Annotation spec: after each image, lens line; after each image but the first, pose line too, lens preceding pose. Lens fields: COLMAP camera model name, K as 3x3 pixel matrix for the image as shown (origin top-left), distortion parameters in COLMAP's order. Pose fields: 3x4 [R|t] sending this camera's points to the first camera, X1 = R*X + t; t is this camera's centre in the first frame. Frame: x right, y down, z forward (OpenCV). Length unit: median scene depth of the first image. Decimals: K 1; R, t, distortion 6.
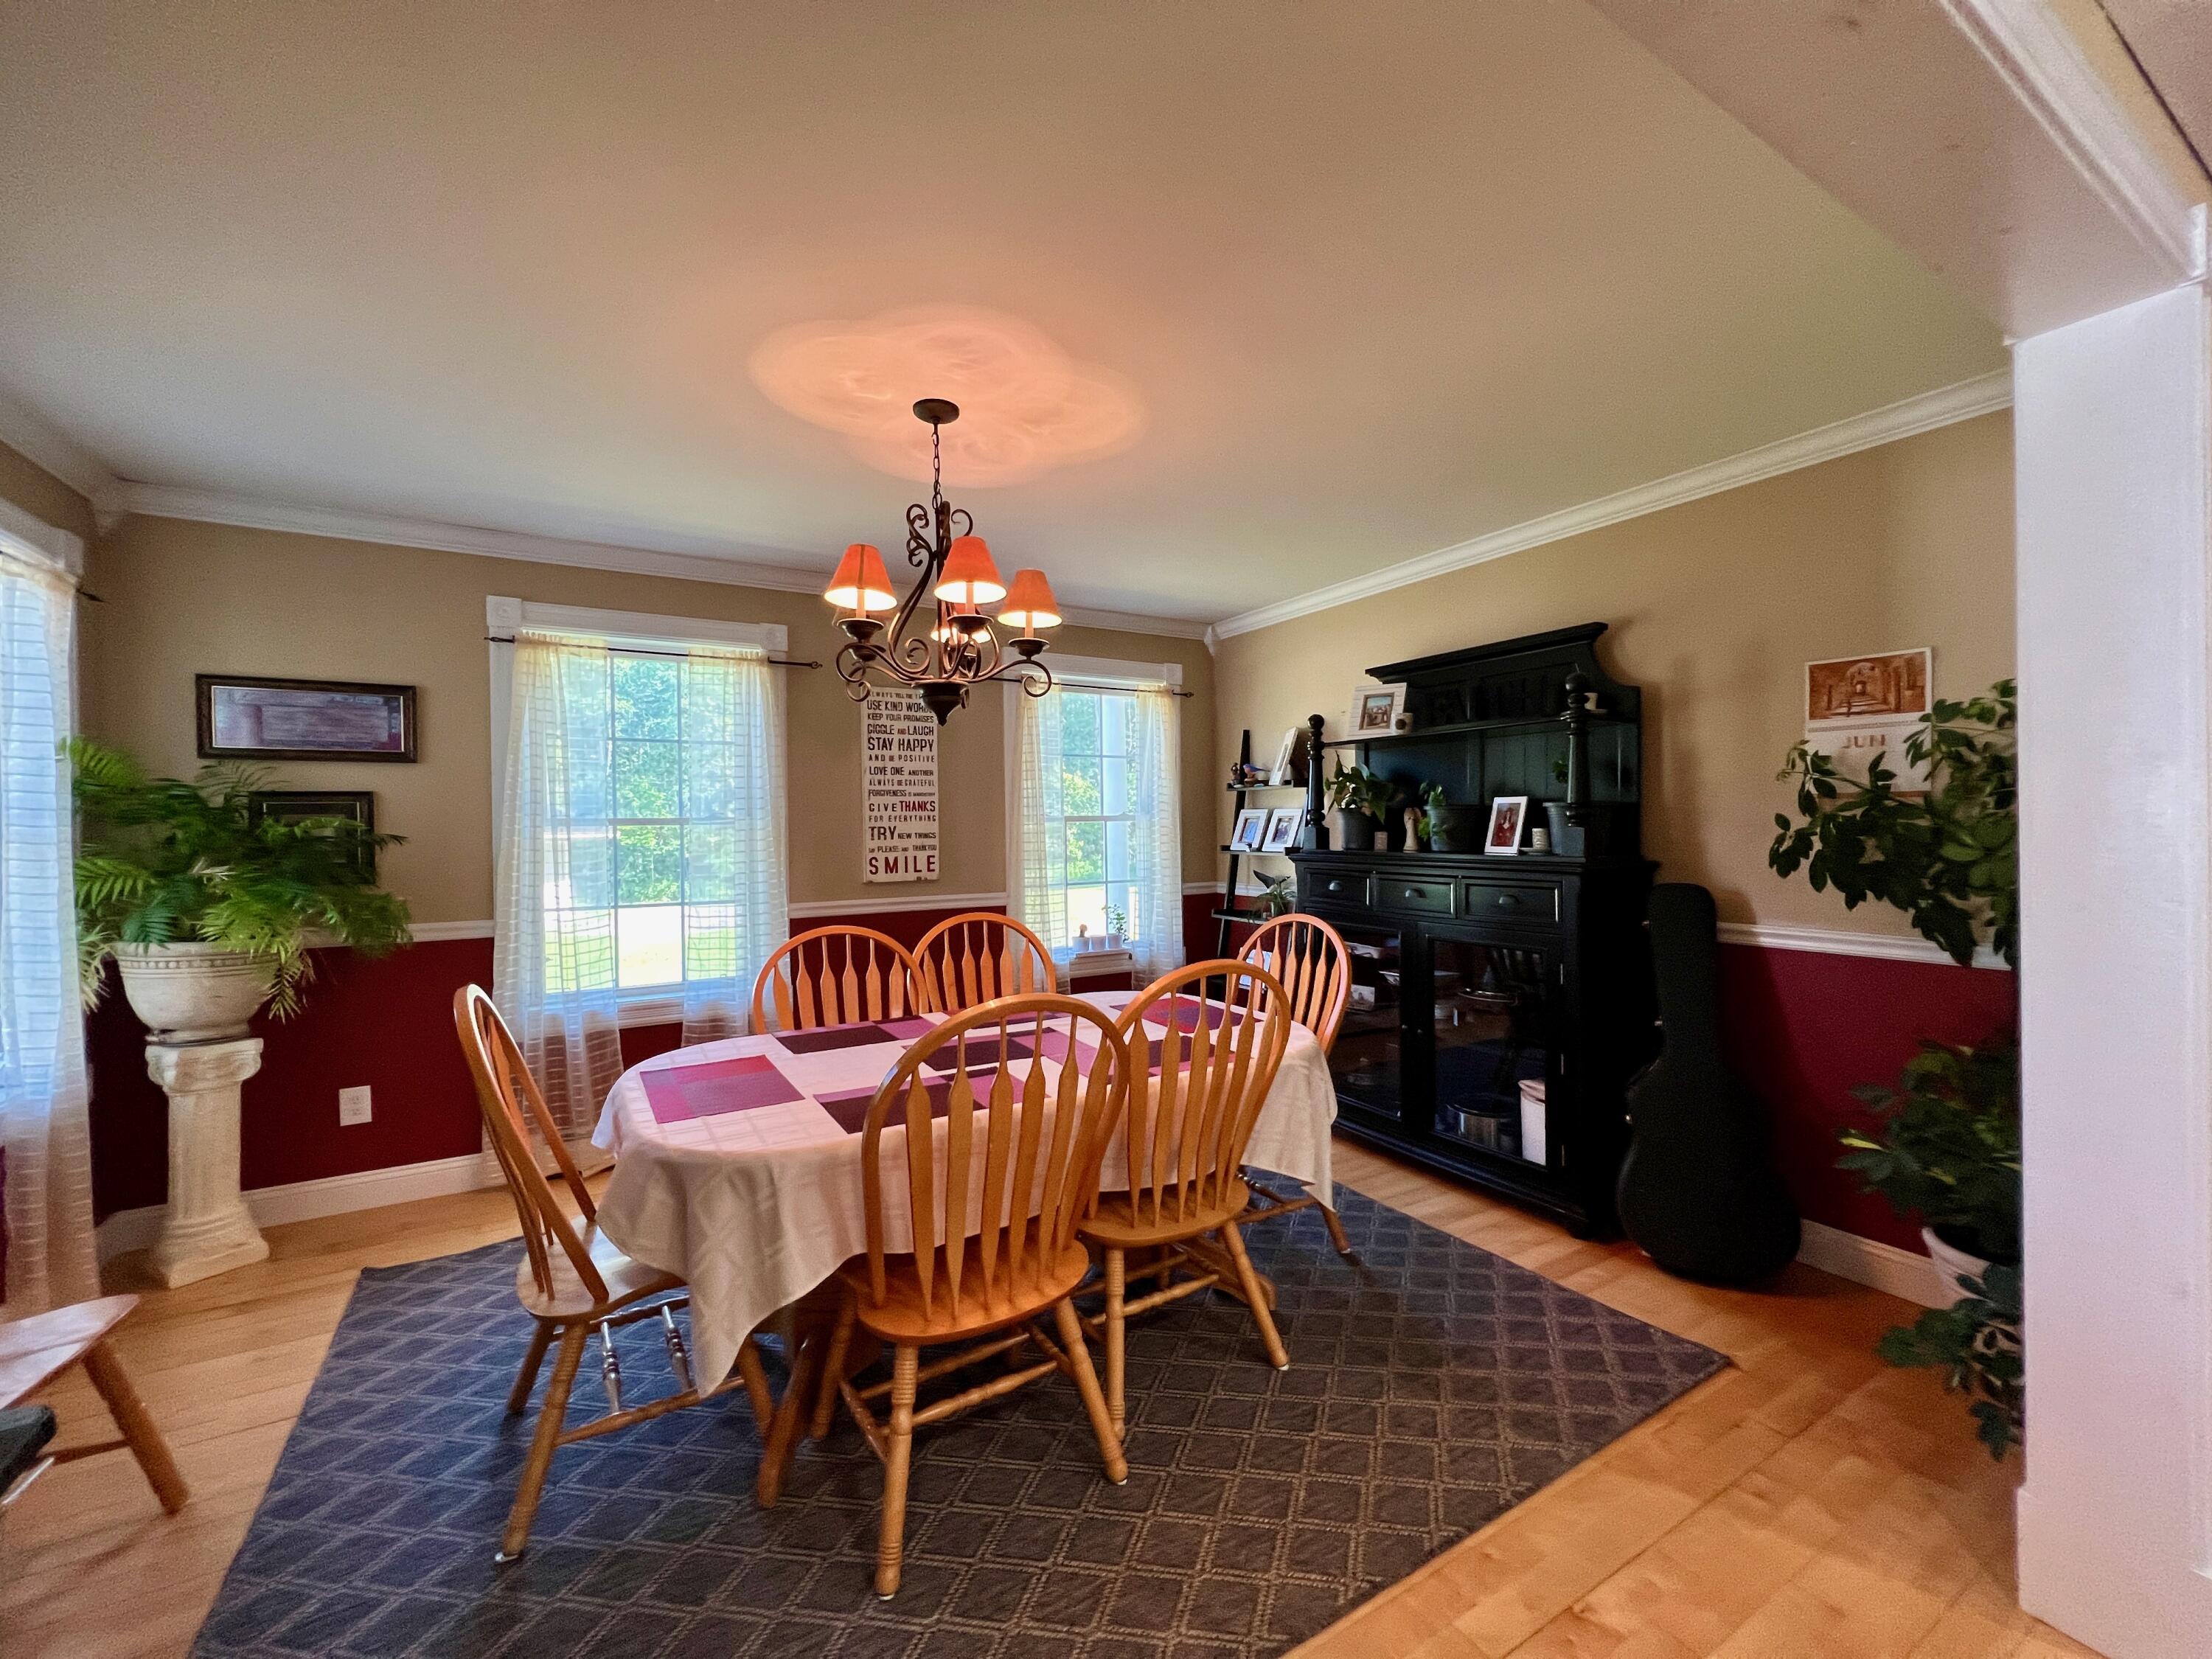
lens RADIAL K [[892.1, 0, 1100.7], [0, 892.1, 831.6], [0, 0, 1]] dist [-0.001341, 0.000579]
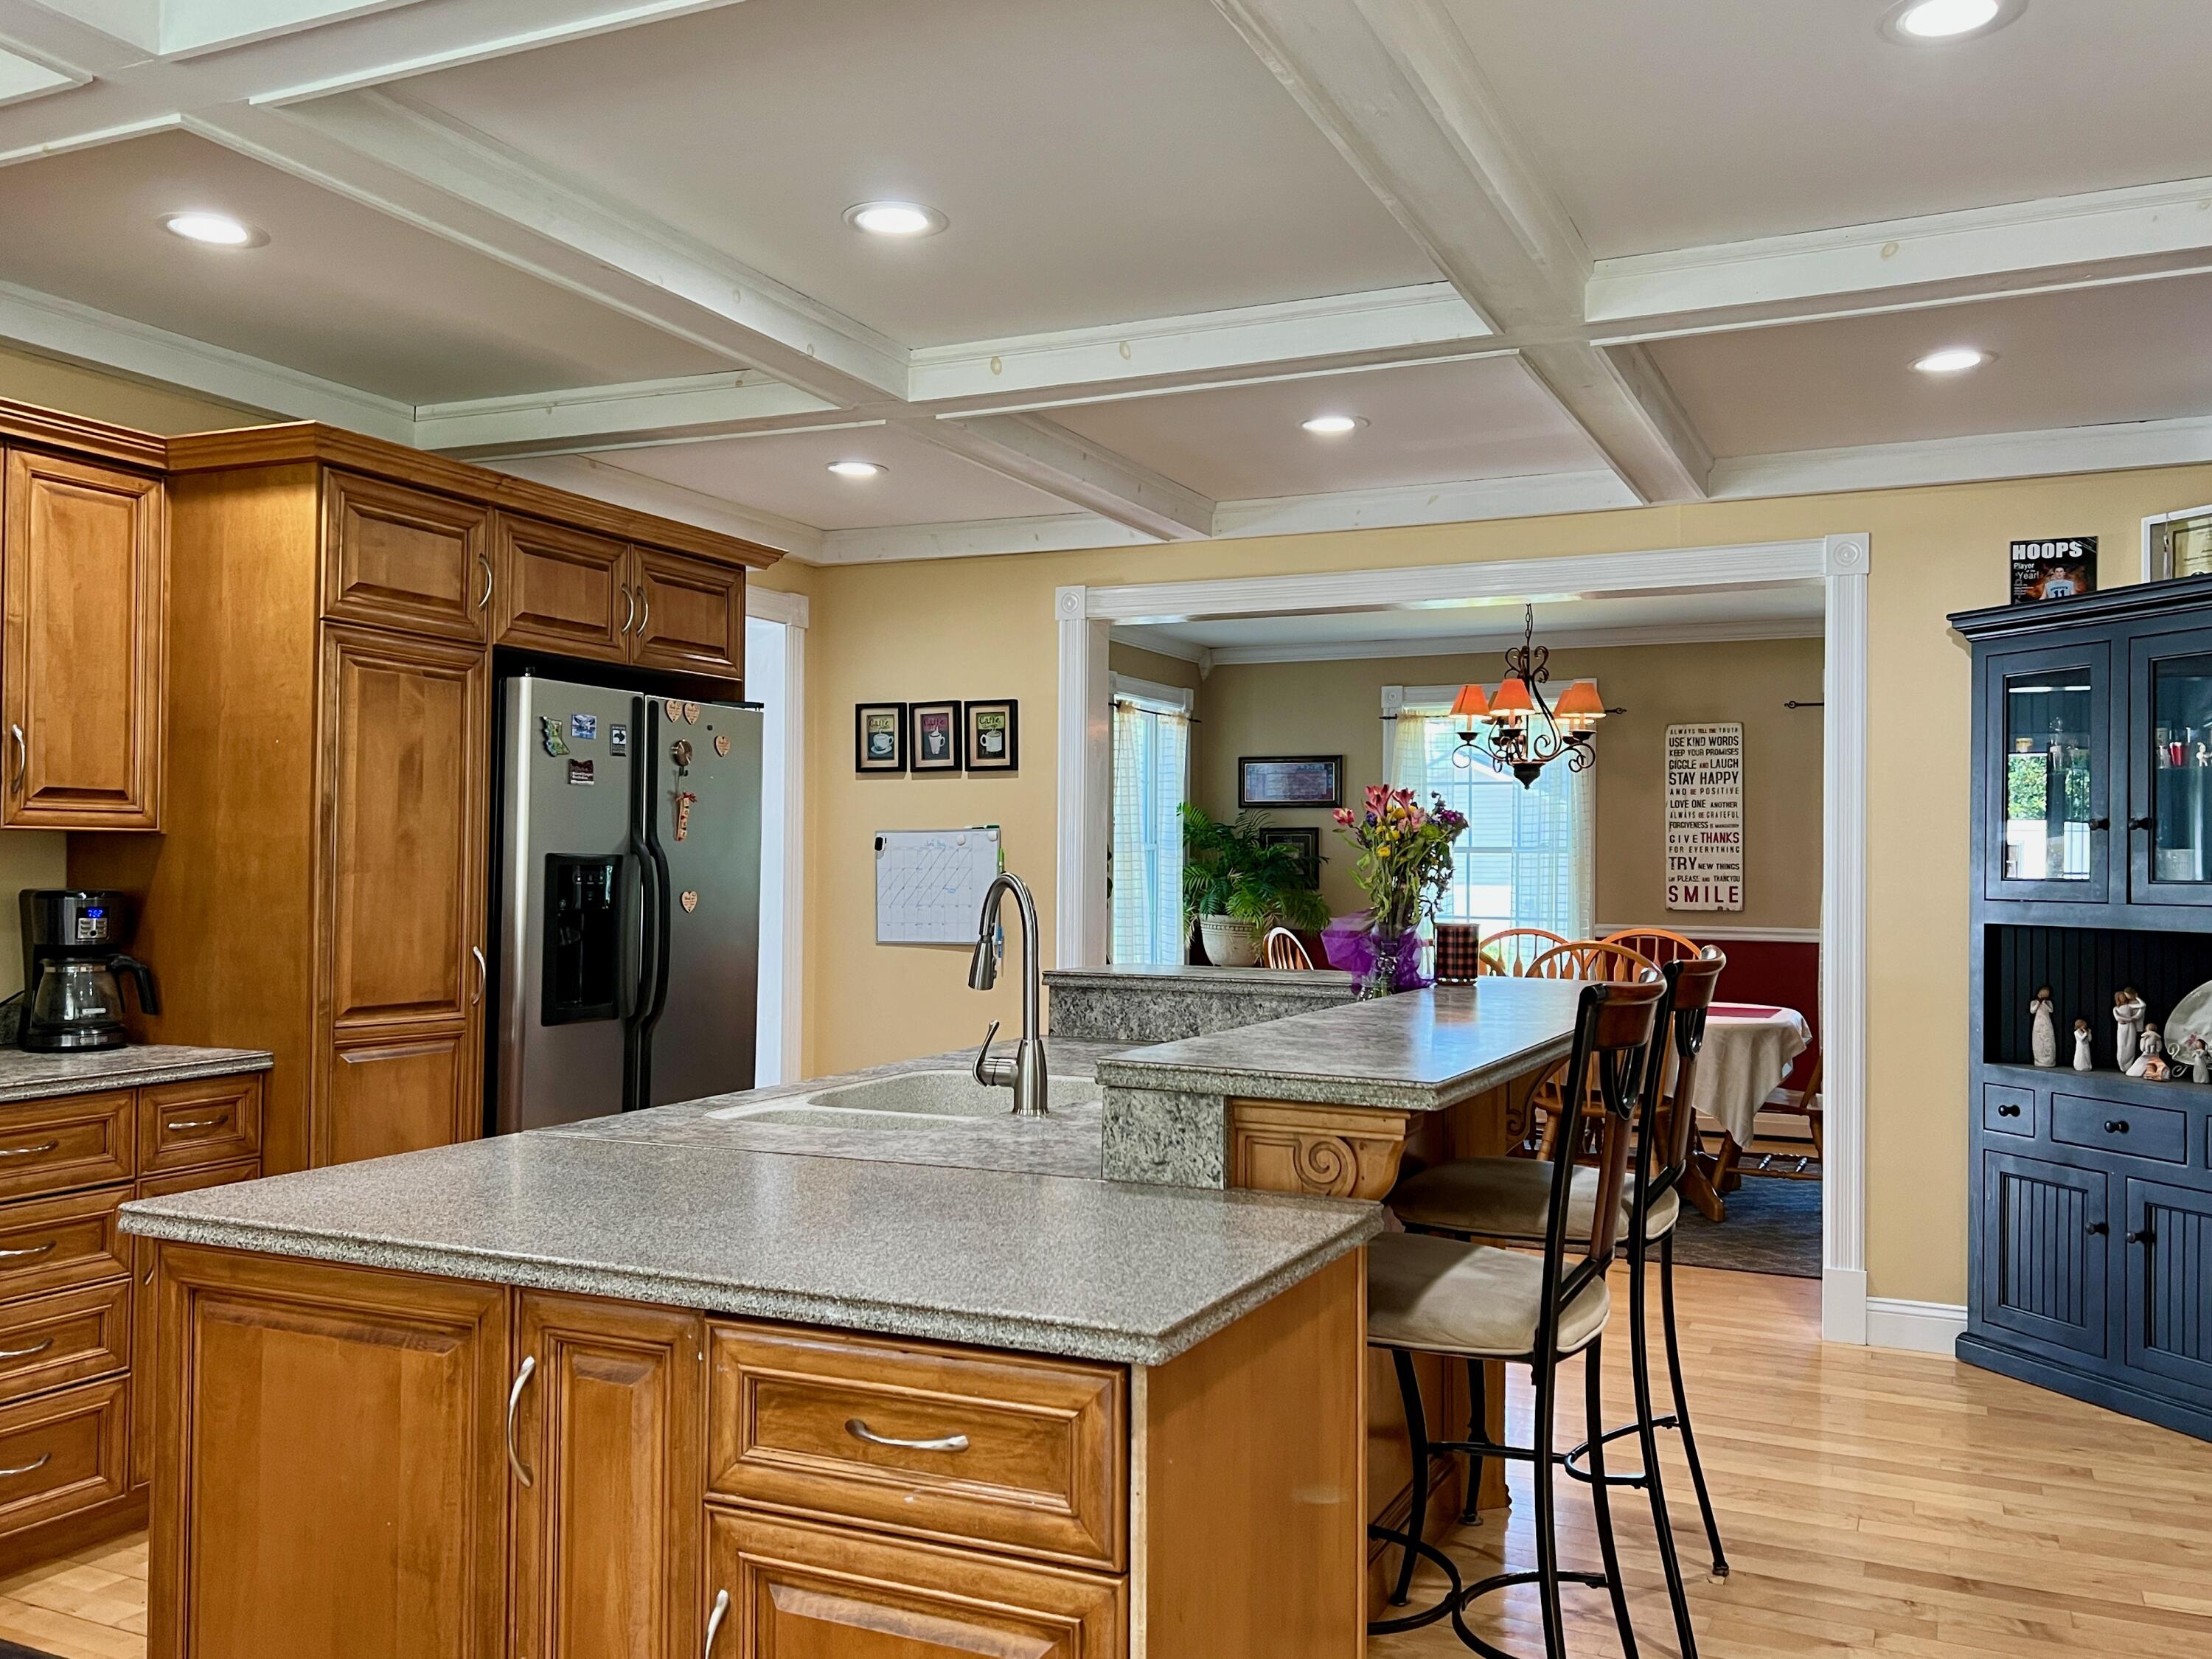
lens RADIAL K [[1820.2, 0, 1114.4], [0, 1820.2, 832.7], [0, 0, 1]] dist [0.043033, -0.043024]
pose [[0.561921, 0.007170, -0.827160, 1.160410], [-0.017922, 0.999833, -0.003508, -0.014624], [0.826997, 0.016796, 0.561956, -0.764765]]
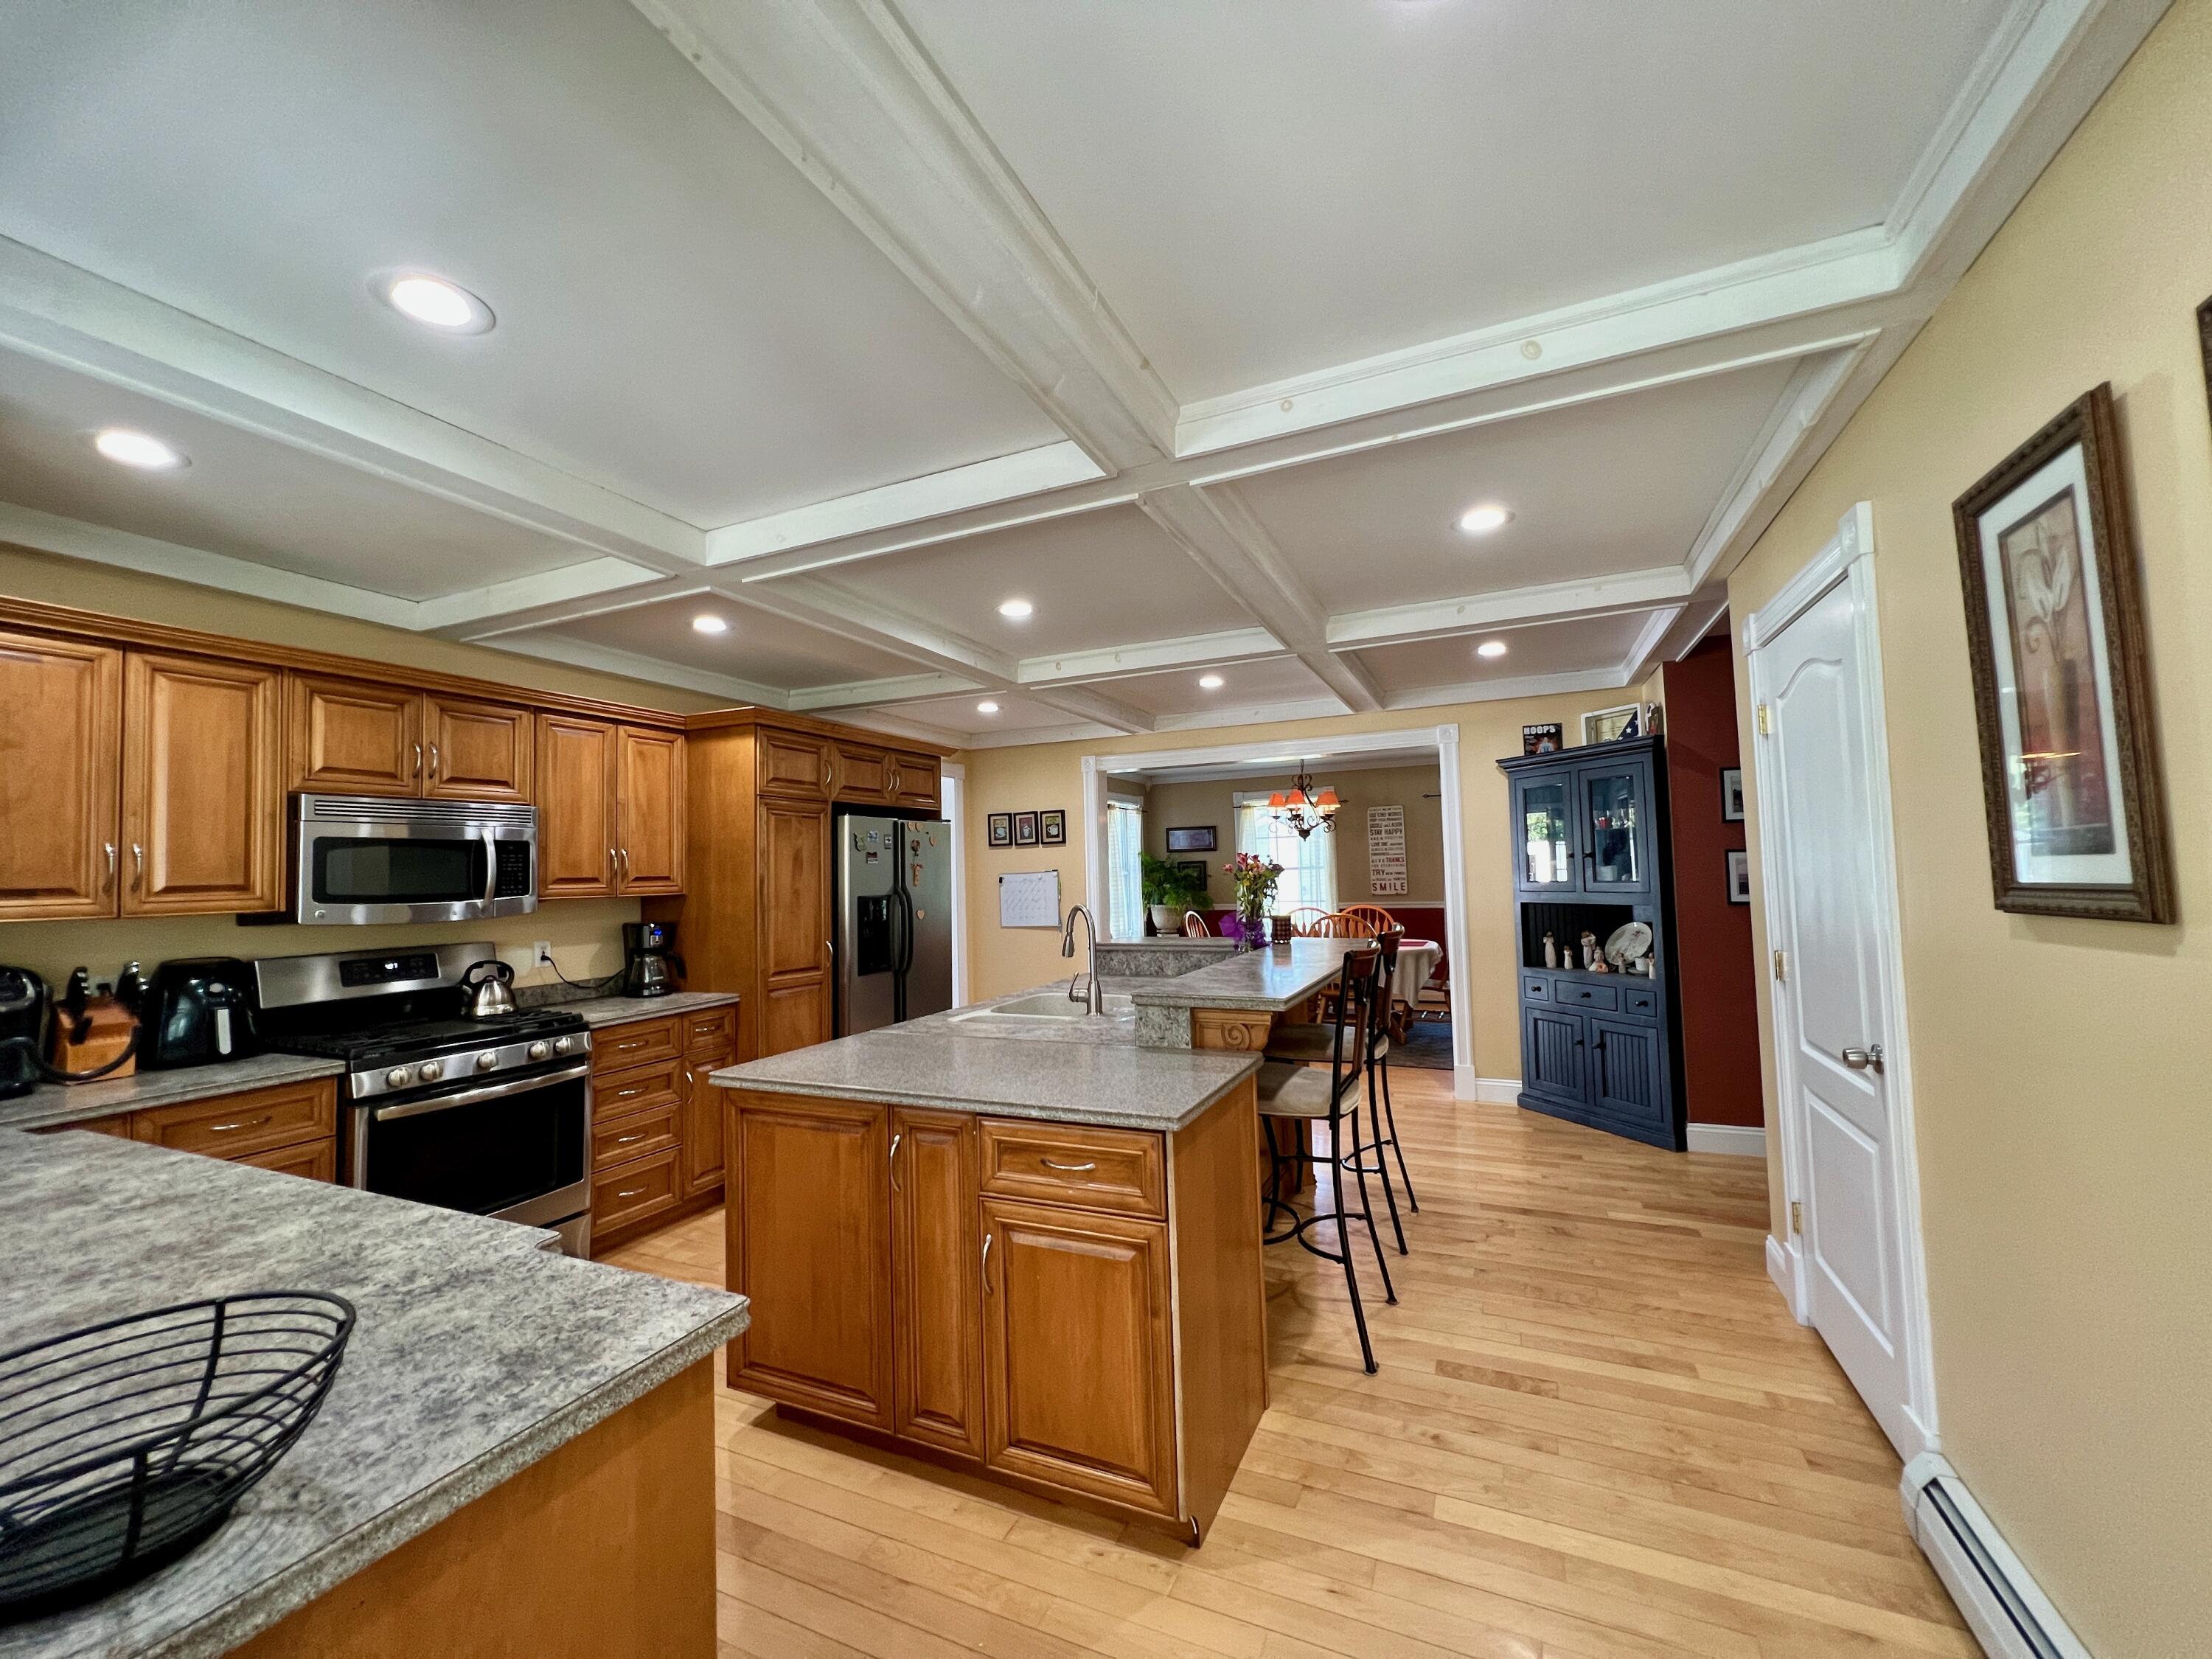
lens RADIAL K [[892.1, 0, 1101.6], [0, 892.1, 824.4], [0, 0, 1]] dist [-0.001341, 0.000579]
pose [[0.564864, -0.044078, -0.824006, 1.198141], [0.017901, 0.998992, -0.041167, -0.038534], [0.824990, 0.008504, 0.565083, -0.821915]]
